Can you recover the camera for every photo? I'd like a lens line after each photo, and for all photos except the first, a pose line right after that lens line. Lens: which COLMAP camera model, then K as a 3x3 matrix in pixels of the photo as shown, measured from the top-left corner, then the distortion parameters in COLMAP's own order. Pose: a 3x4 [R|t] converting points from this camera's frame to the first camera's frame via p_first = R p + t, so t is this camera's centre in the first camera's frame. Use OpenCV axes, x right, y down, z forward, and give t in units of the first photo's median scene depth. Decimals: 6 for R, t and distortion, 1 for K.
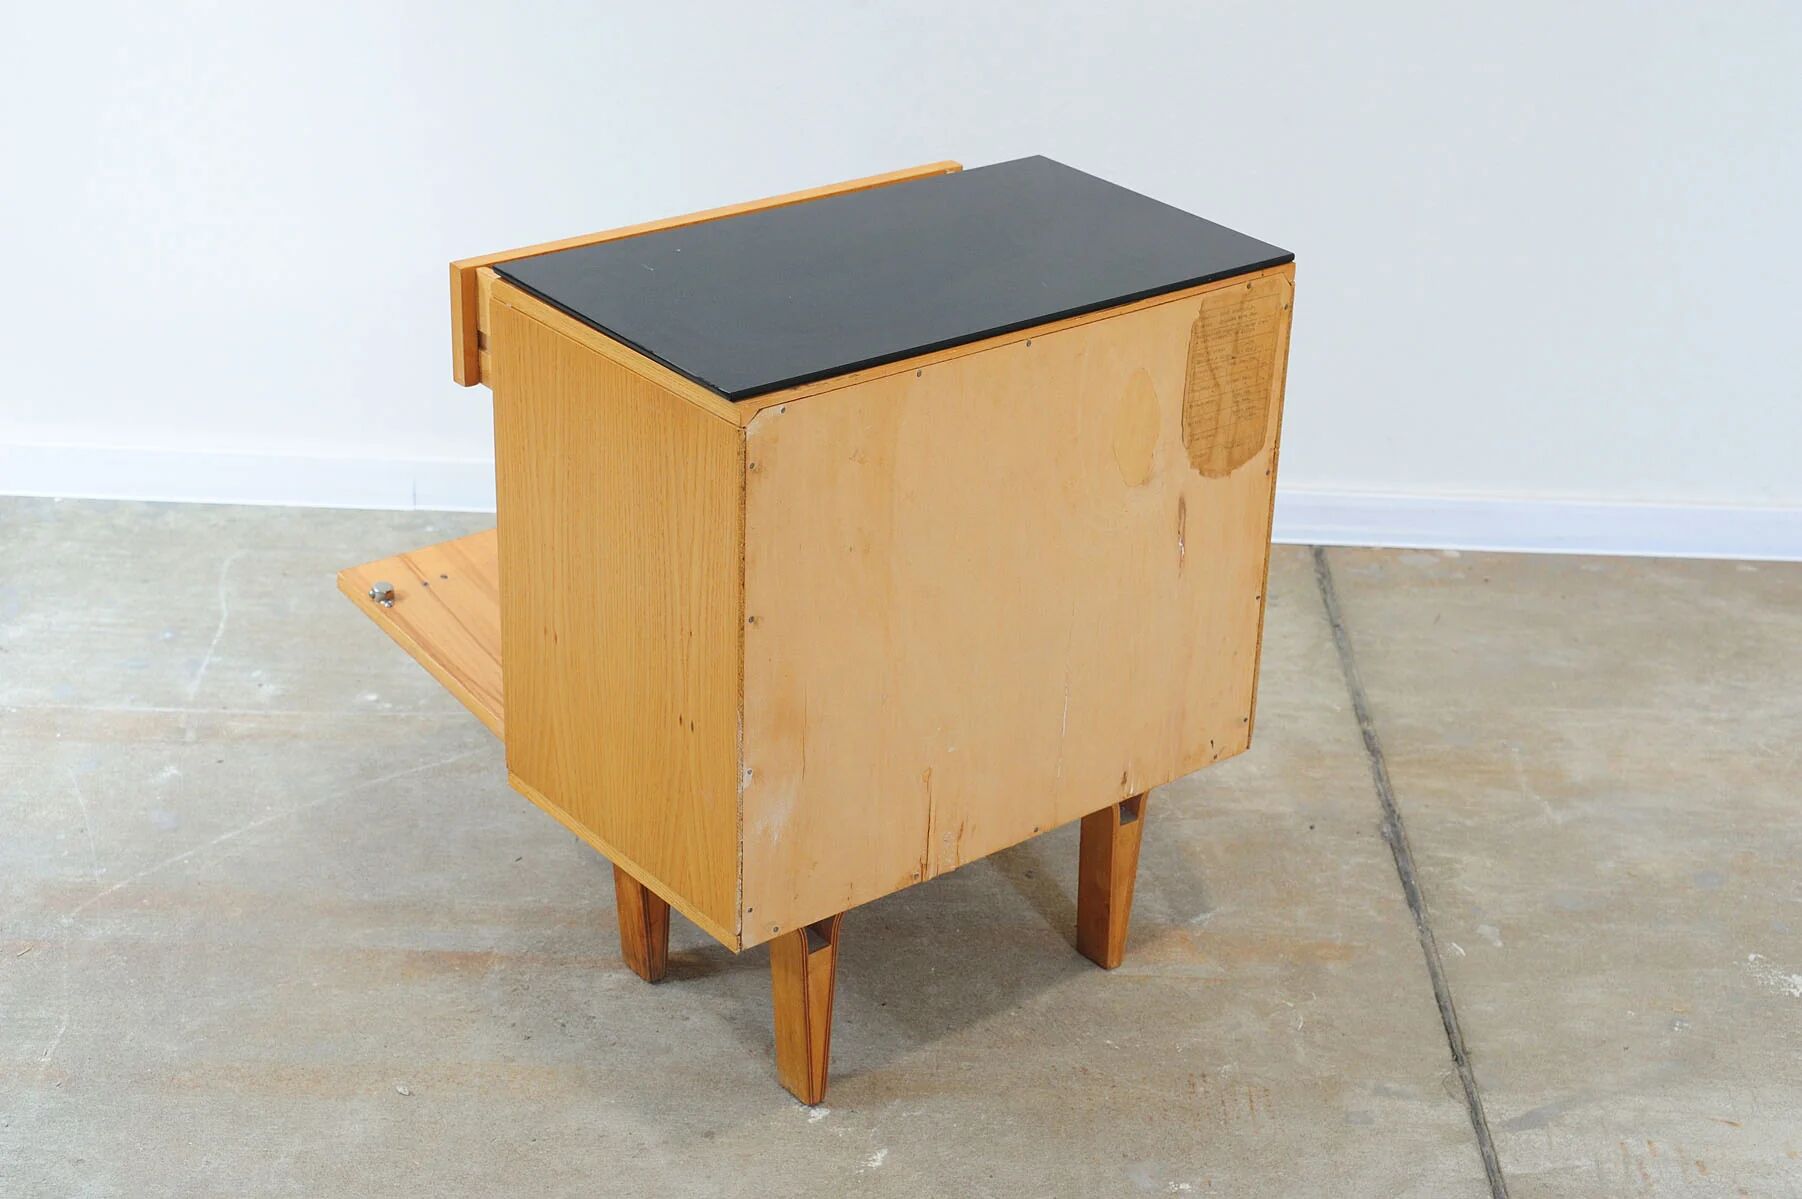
lens RADIAL K [[2858.6, 0, 901.0], [0, 2858.6, 599.5], [0, 0, 1]] dist [0.120909, 0.276851]
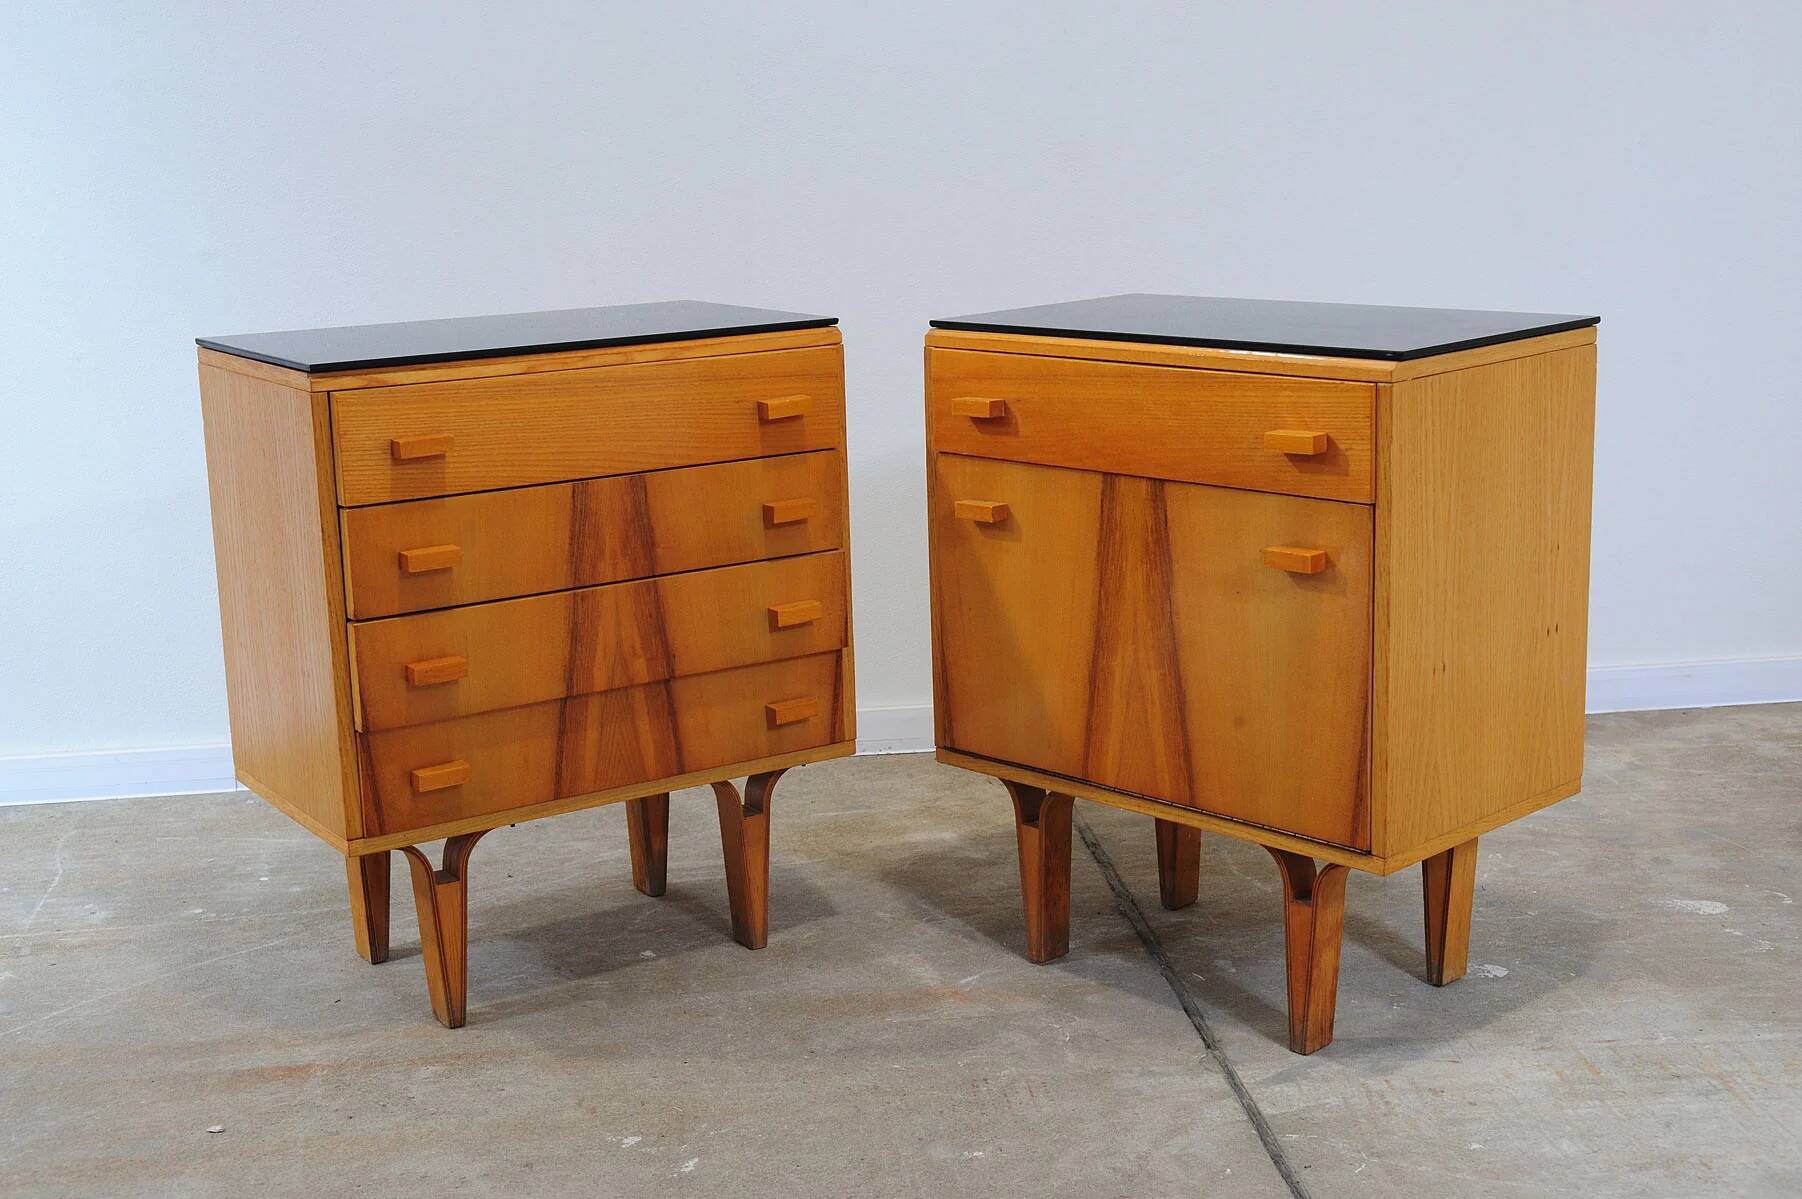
lens RADIAL K [[2363.8, 0, 901.0], [0, 2363.8, 599.5], [0, 0, 1]] dist [0.019454, 0.214838]
pose [[0.990638, -0.089579, 0.103018, -0.001718], [0.111282, 0.966982, -0.229265, 0.160090], [-0.079079, 0.238582, 0.967897, 0.078321]]
